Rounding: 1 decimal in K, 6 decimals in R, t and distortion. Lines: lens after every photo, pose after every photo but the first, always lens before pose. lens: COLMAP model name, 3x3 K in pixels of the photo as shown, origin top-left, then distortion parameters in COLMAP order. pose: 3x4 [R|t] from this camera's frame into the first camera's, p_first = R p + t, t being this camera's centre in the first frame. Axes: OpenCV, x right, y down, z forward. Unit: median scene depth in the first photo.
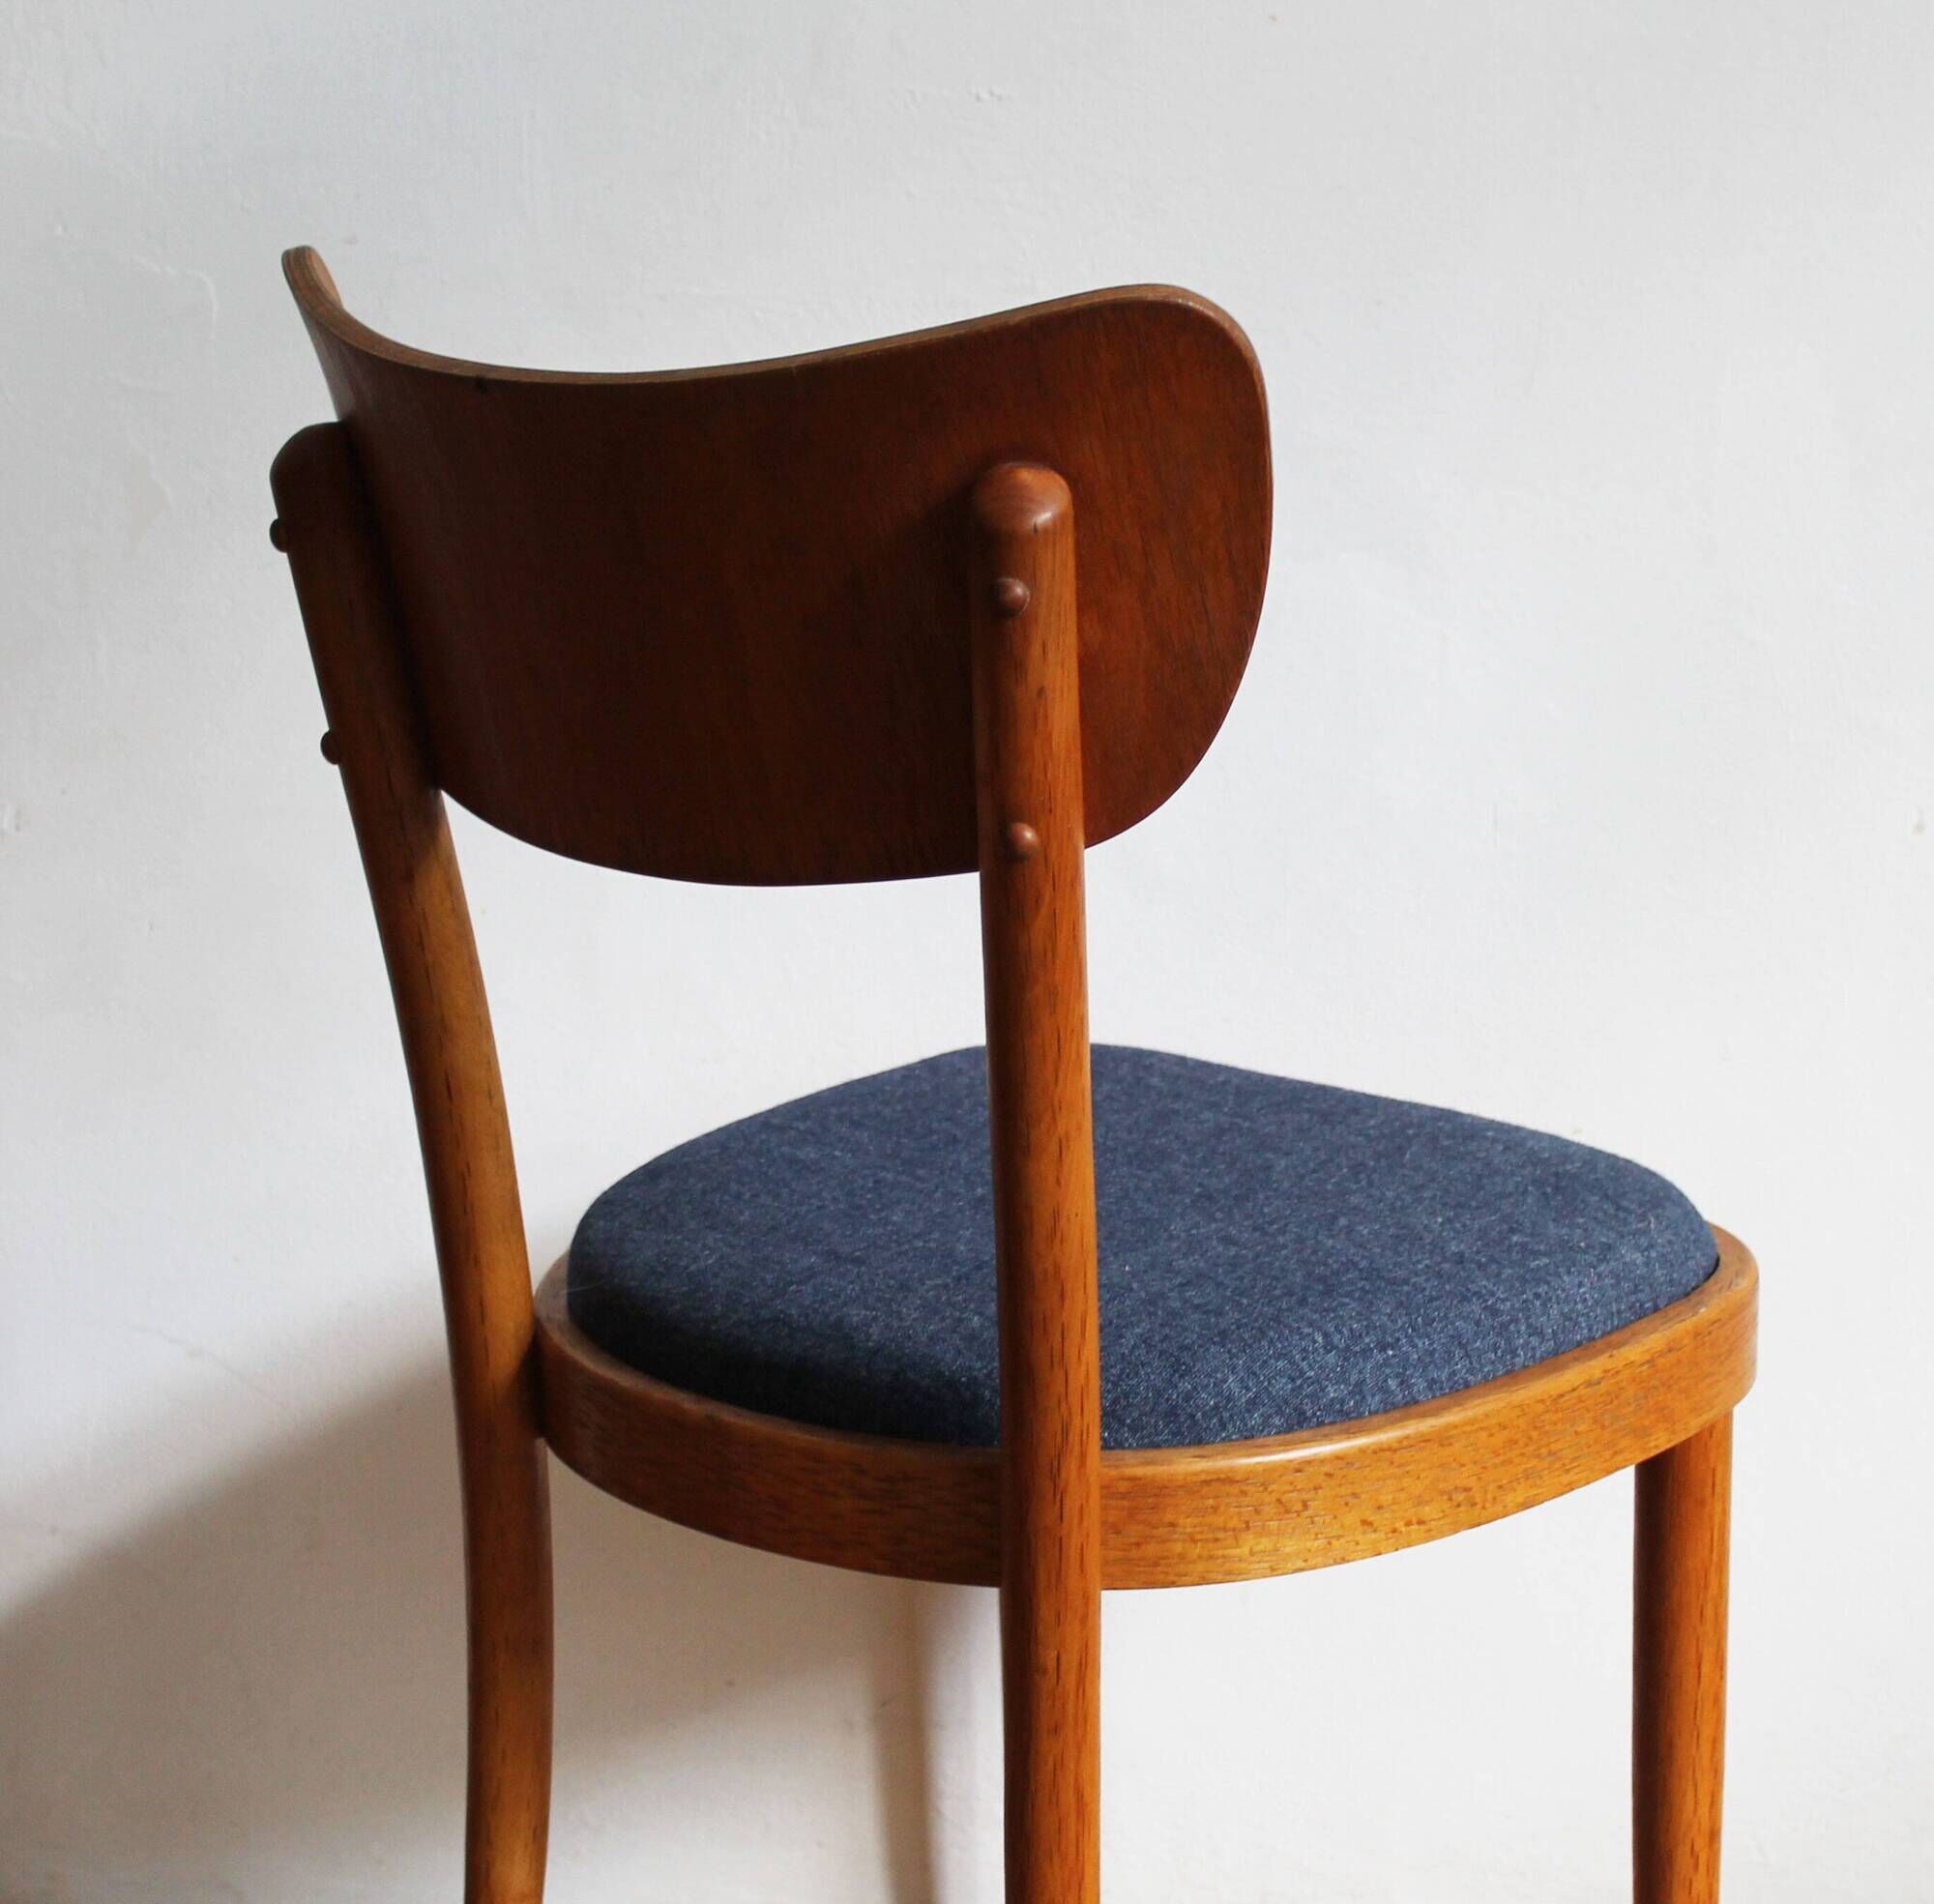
lens RADIAL K [[4108.3, 0, 967.0], [0, 4108.3, 952.0], [0, 0, 1]] dist [-0.032255, -0.007312]
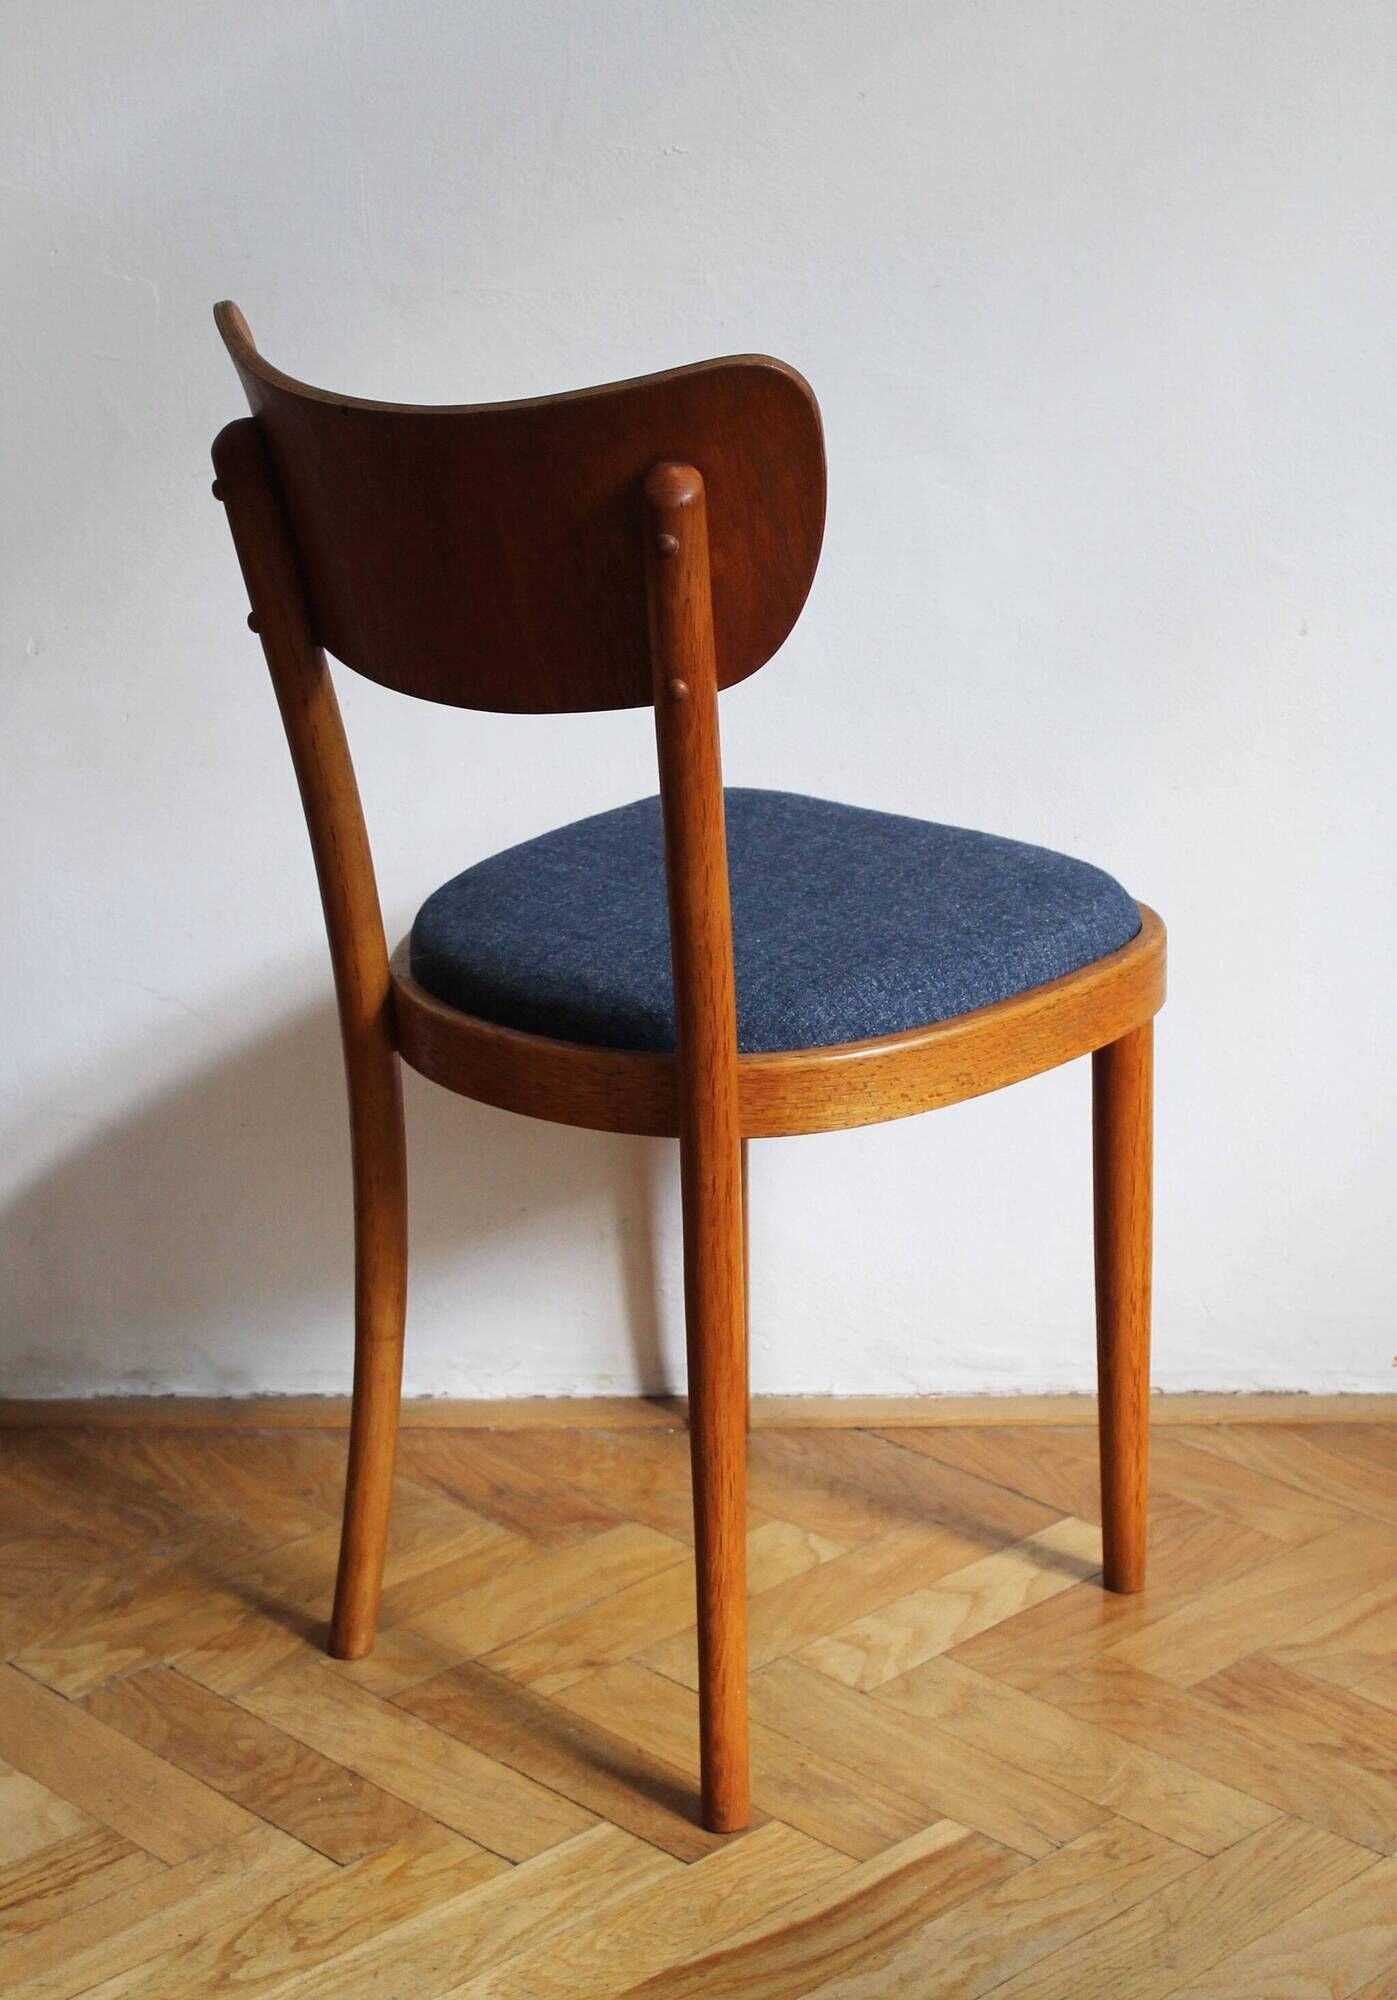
lens RADIAL K [[3154.2, 0, 698.5], [0, 3154.2, 1000.0], [0, 0, 1]] dist [-0.021375, -0.025458]
pose [[0.999872, -0.015302, -0.004719, 0.020948], [0.015711, 0.994429, 0.104232, -0.028838], [0.003098, -0.104292, 0.994542, -0.229027]]
